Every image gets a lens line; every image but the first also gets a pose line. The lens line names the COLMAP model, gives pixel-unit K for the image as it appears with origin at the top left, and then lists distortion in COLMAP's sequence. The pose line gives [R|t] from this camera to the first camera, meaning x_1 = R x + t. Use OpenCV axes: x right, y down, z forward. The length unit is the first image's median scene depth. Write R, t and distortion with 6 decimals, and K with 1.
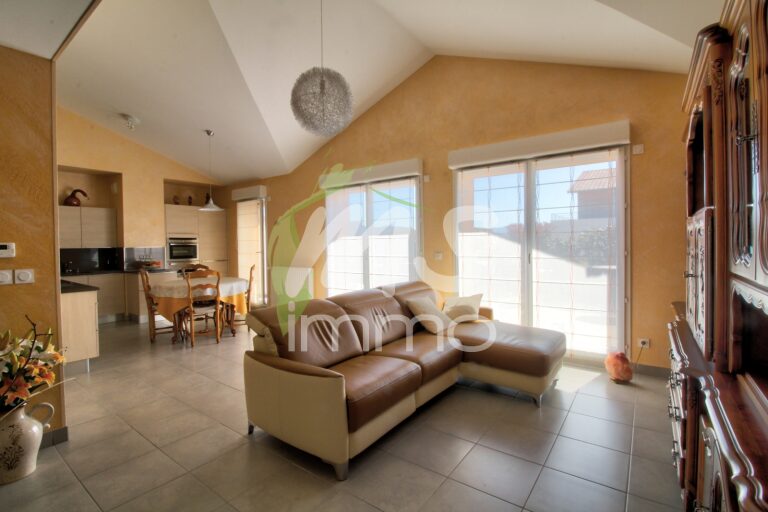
lens RADIAL K [[359.2, 0, 381.1], [0, 359.2, 251.1], [0, 0, 1]] dist [-0.003488, -0.000875]
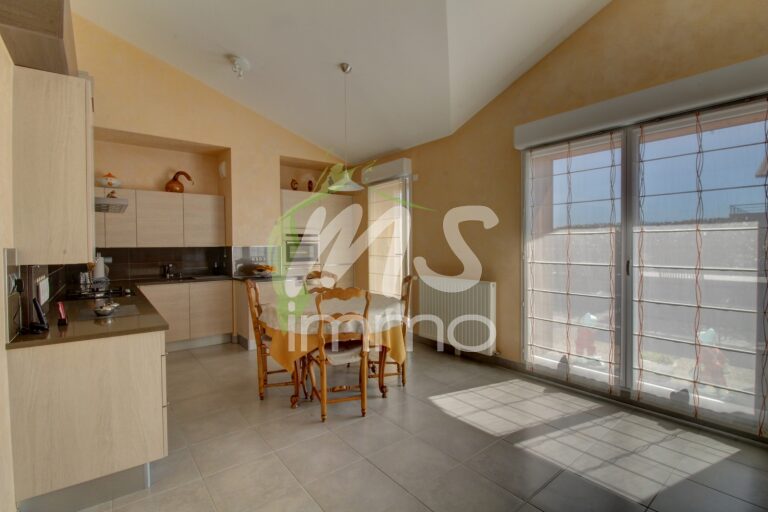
lens RADIAL K [[359.2, 0, 385.7], [0, 359.2, 254.8], [0, 0, 1]] dist [-0.003488, -0.000875]
pose [[0.967671, 0.012495, -0.251907, -0.213593], [-0.009881, 0.999883, 0.011639, -0.004112], [0.252023, -0.008773, 0.967681, 0.348735]]
